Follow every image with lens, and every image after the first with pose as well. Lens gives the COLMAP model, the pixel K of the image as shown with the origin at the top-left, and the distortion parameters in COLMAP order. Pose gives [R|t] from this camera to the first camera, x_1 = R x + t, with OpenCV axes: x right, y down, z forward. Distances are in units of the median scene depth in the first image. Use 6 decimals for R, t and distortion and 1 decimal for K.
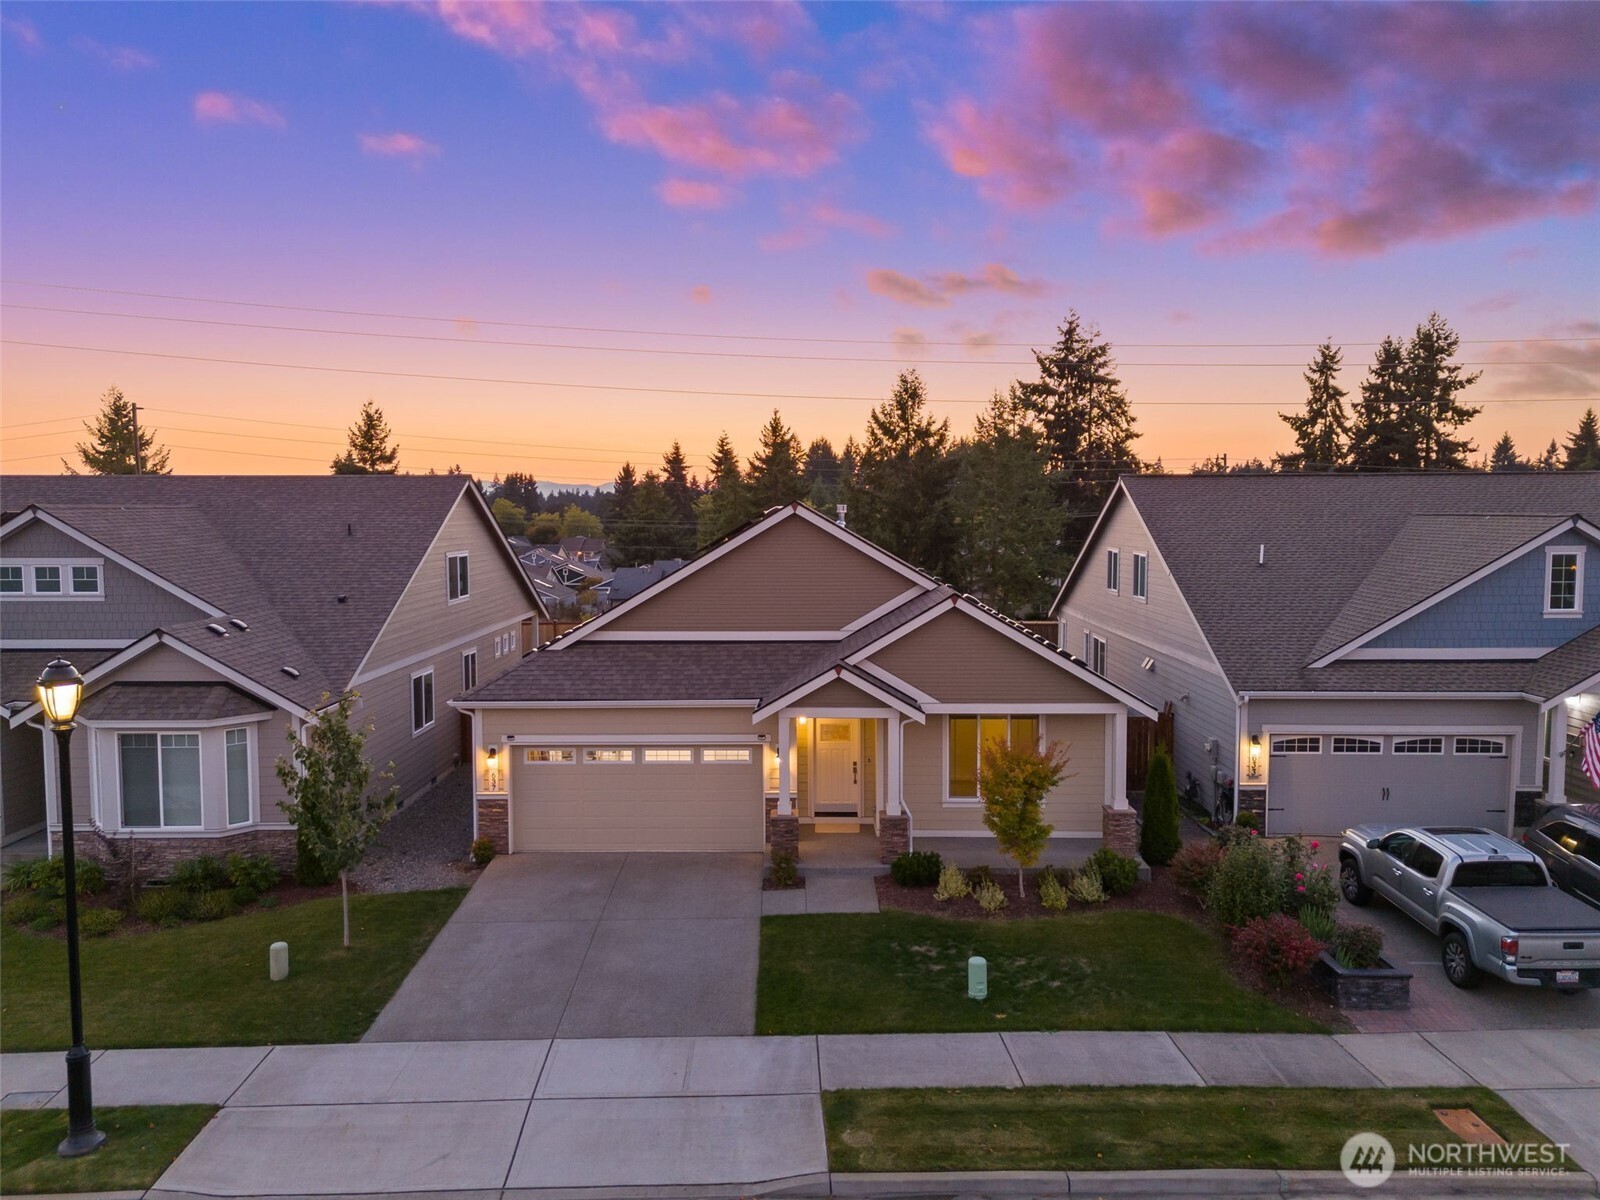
lens RADIAL K [[1175.4, 0, 798.2], [0, 1175.4, 597.1], [0, 0, 1]] dist [0.080667, -0.073581]
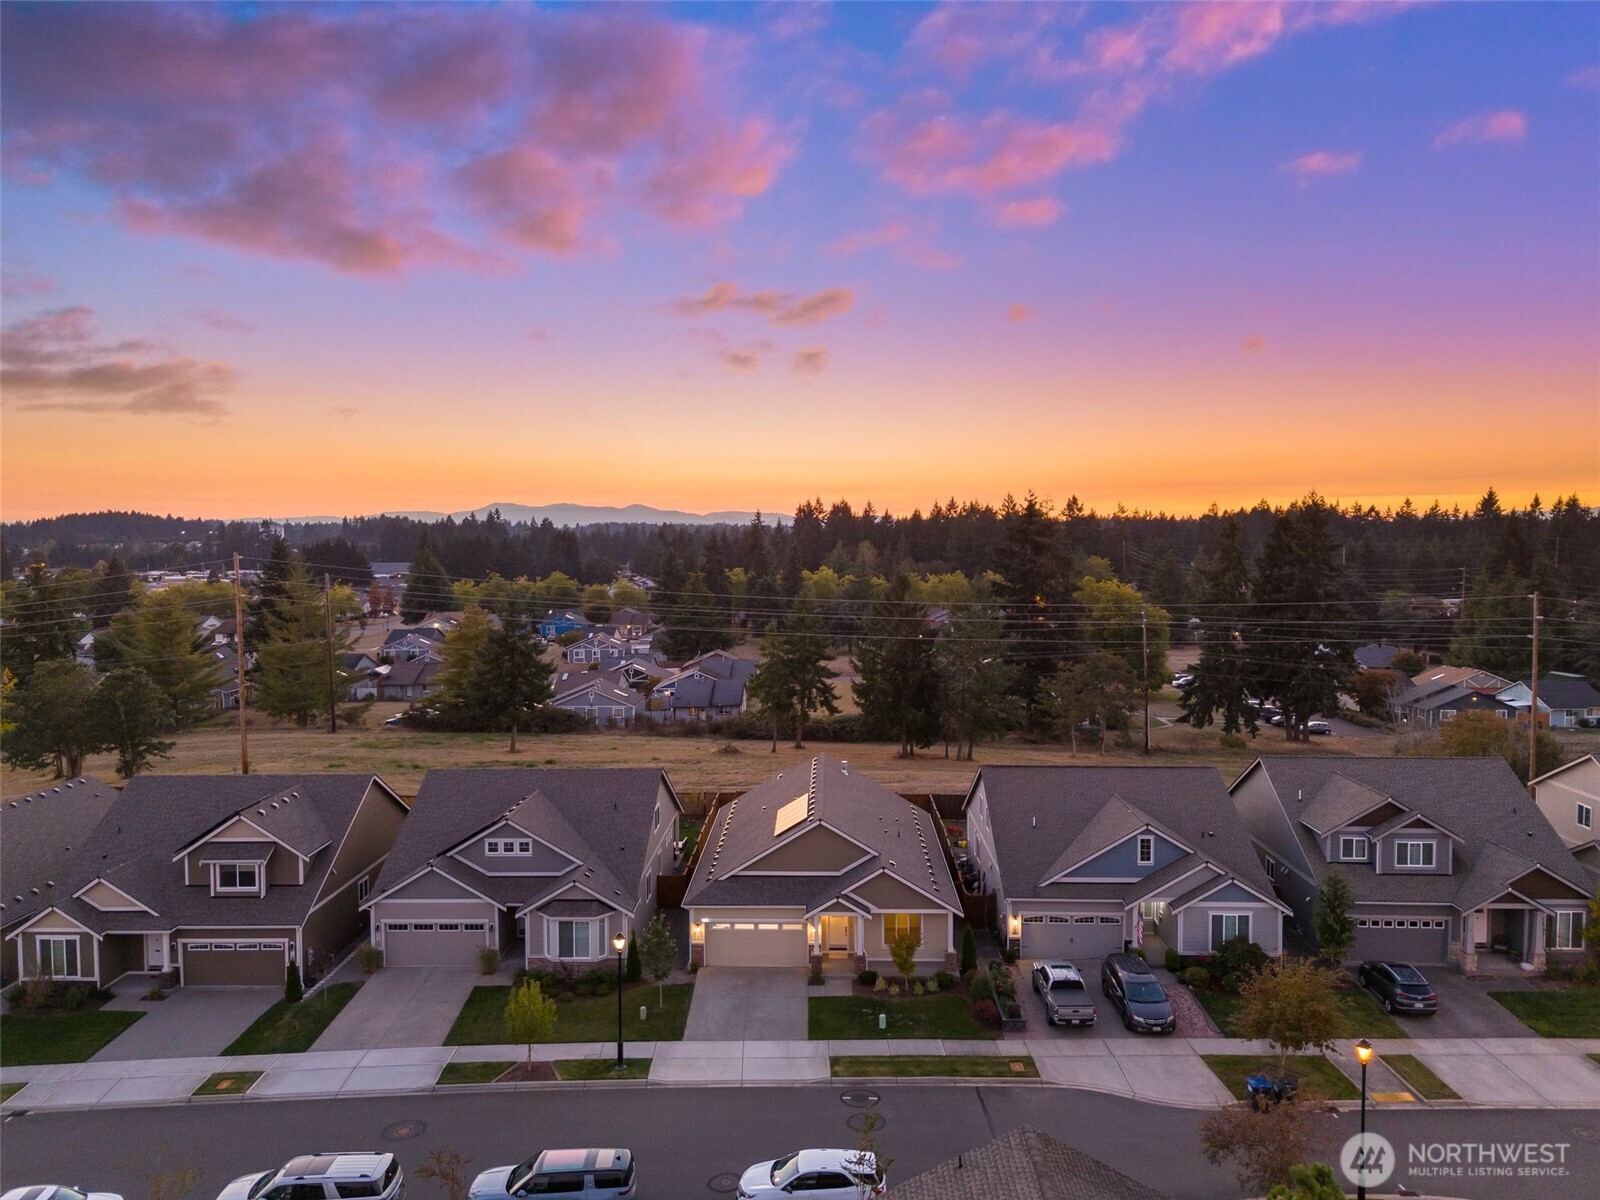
lens RADIAL K [[1175.7, 0, 797.4], [0, 1175.7, 600.6], [0, 0, 1]] dist [0.080634, -0.072841]
pose [[0.999809, -0.001285, -0.019487, -0.002276], [0.000998, 0.999892, -0.014690, -0.576442], [0.019504, 0.014667, 0.999702, -1.664301]]
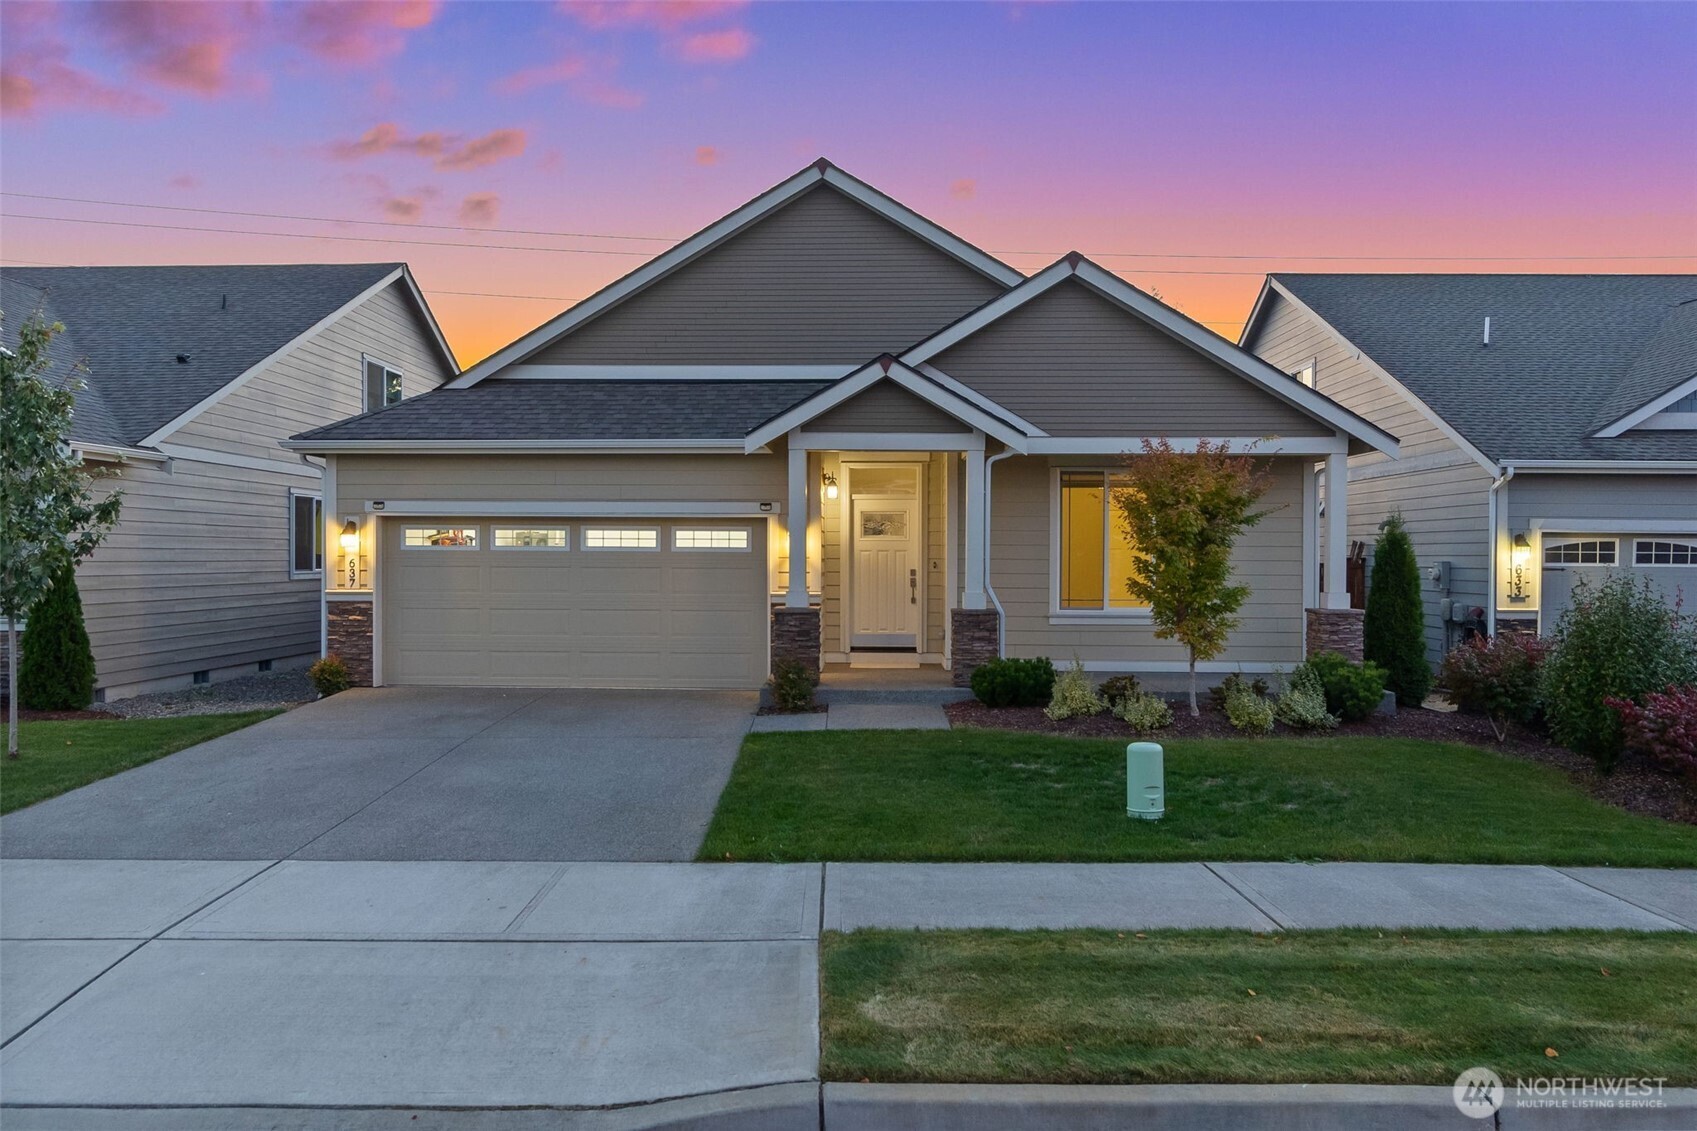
lens RADIAL K [[1208.7, 0, 840.4], [0, 1208.7, 572.4], [0, 0, 1]] dist [-0.001101, 0.002202]
pose [[0.999826, 0.007904, -0.016872, 0.023344], [-0.008981, 0.997861, -0.064752, 0.222505], [0.016324, 0.064893, 0.997759, 0.395149]]
